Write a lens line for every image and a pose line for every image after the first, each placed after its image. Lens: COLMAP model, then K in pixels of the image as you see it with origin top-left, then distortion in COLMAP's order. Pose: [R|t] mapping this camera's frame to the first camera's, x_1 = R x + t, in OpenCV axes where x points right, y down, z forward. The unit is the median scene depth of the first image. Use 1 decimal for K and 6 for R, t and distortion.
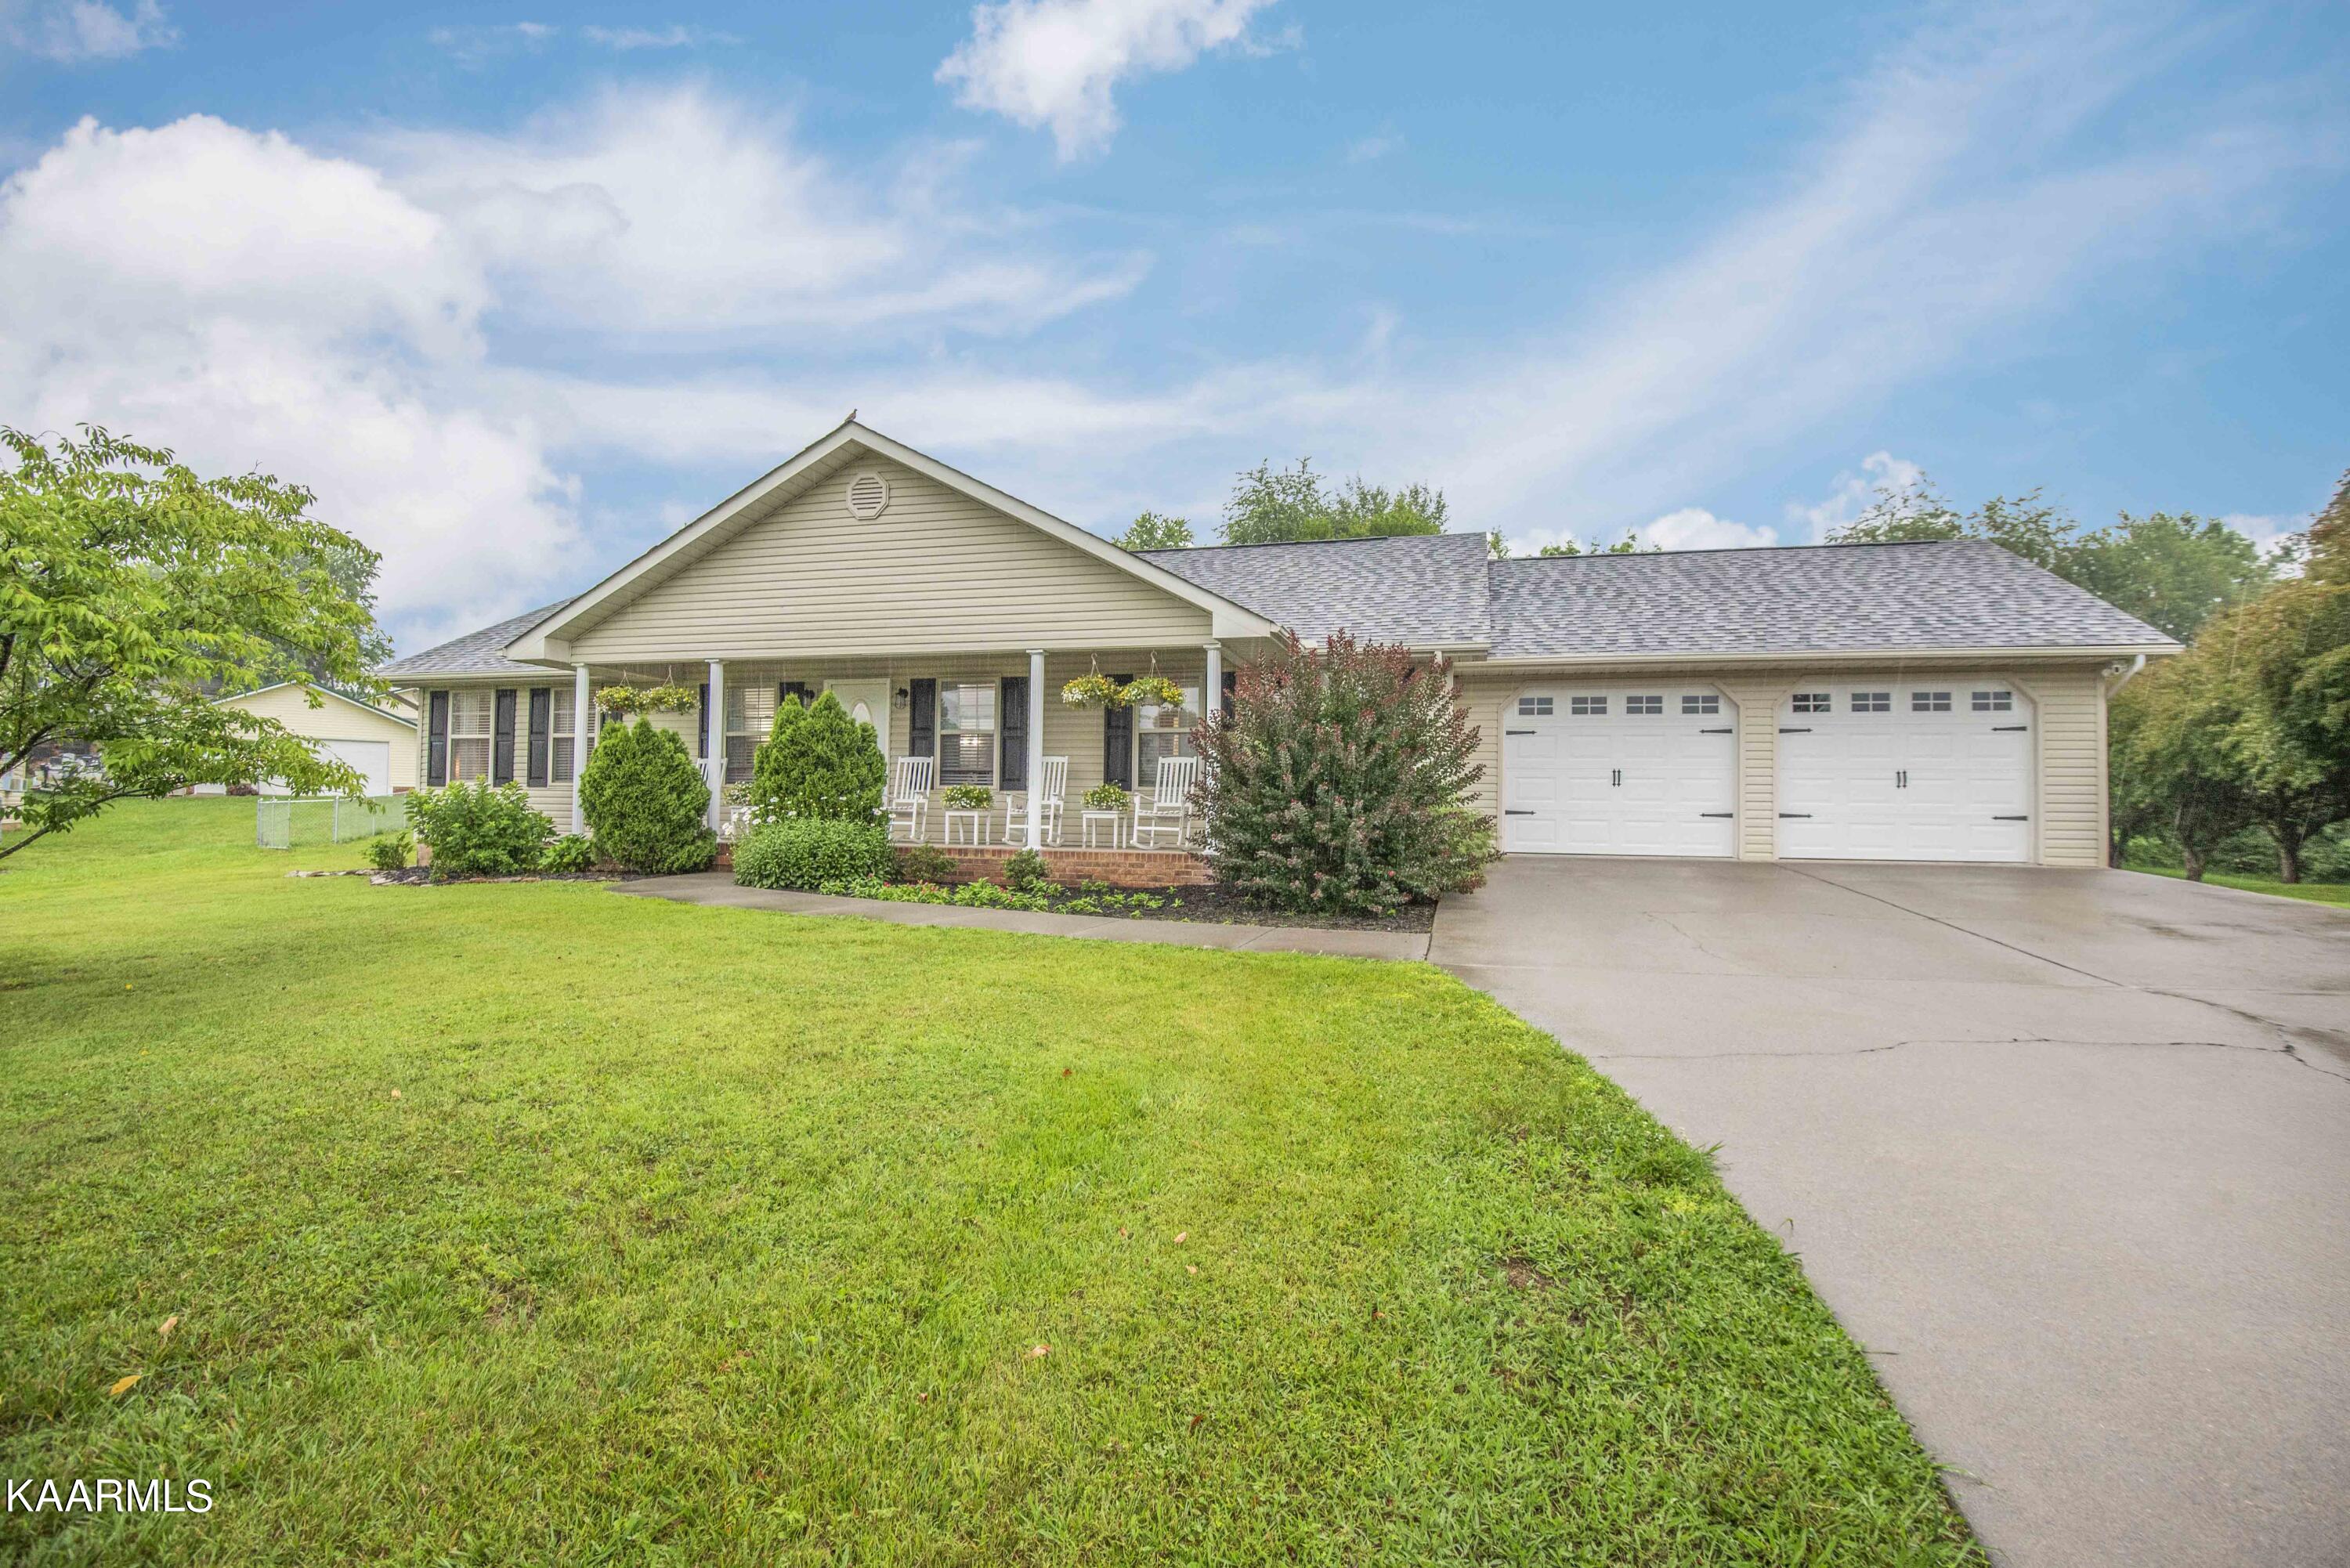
lens RADIAL K [[1066.5, 0, 1185.3], [0, 1066.5, 797.0], [0, 0, 1]] dist [-0.006181, -0.020591]
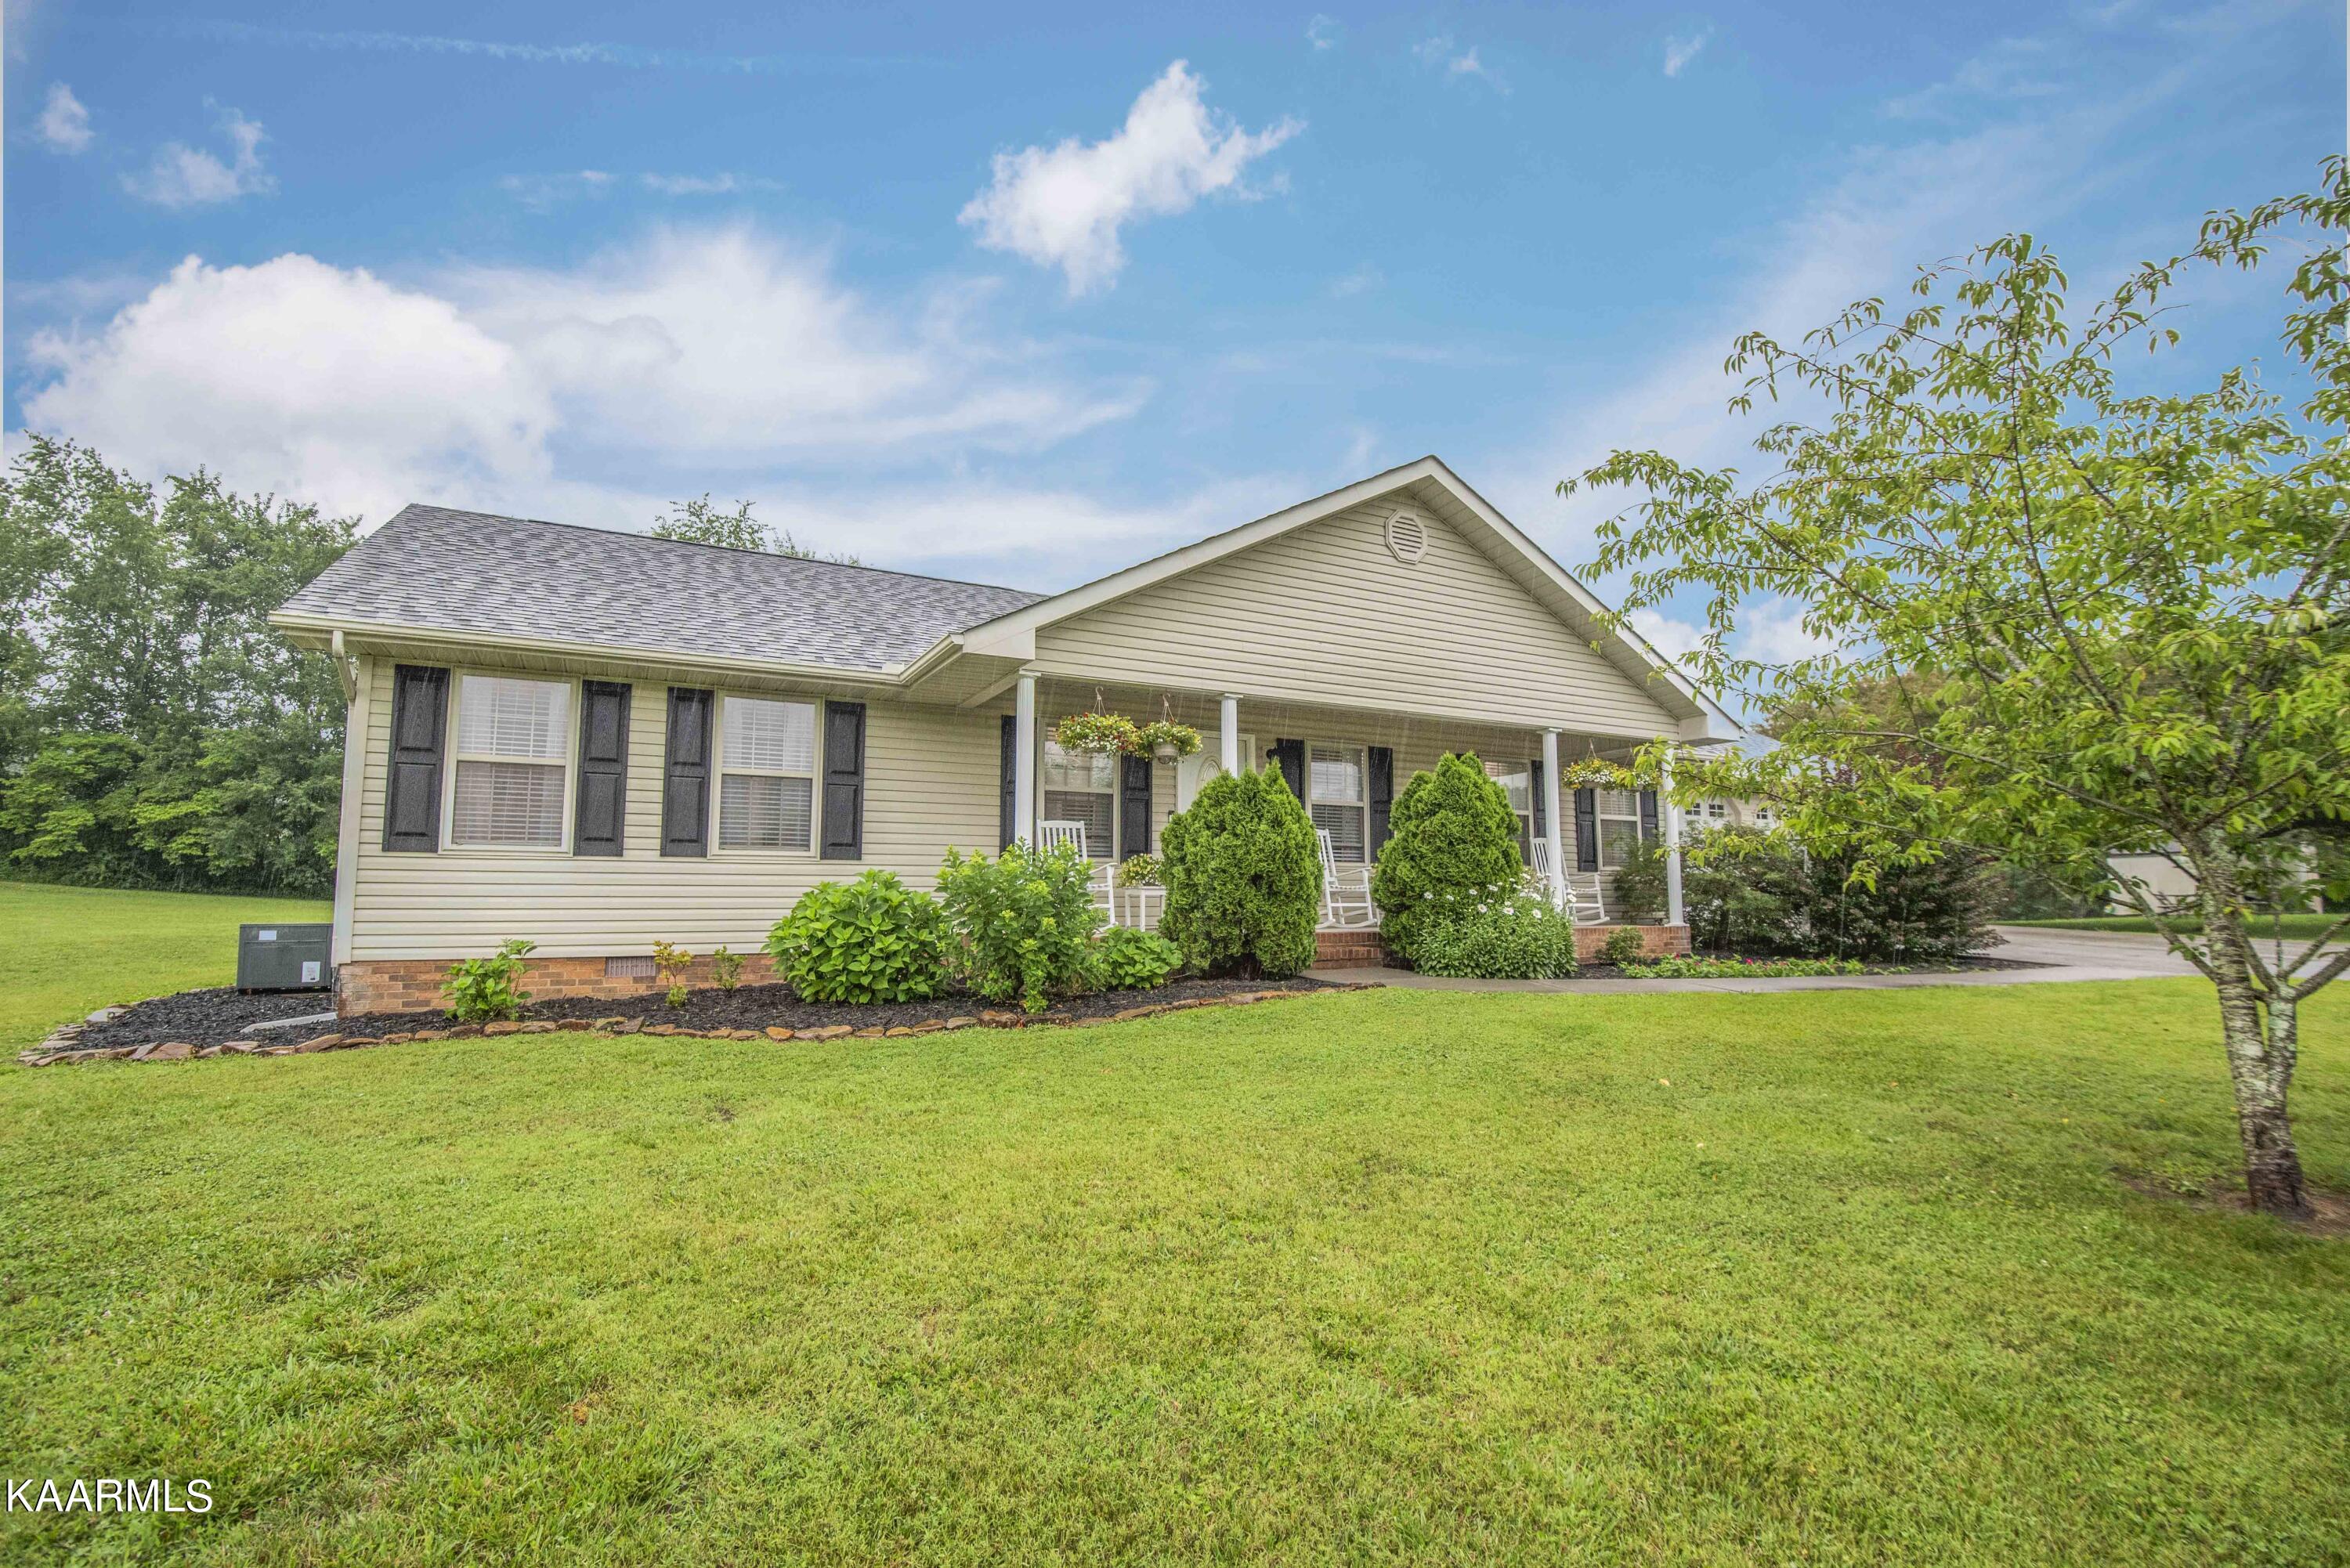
lens RADIAL K [[1066.5, 0, 1185.3], [0, 1066.5, 797.0], [0, 0, 1]] dist [-0.006181, -0.020591]
pose [[0.740555, 0.043835, 0.670565, -0.973186], [-0.015316, 0.998712, -0.048371, -0.022899], [-0.671822, 0.025551, 0.740272, 0.475464]]
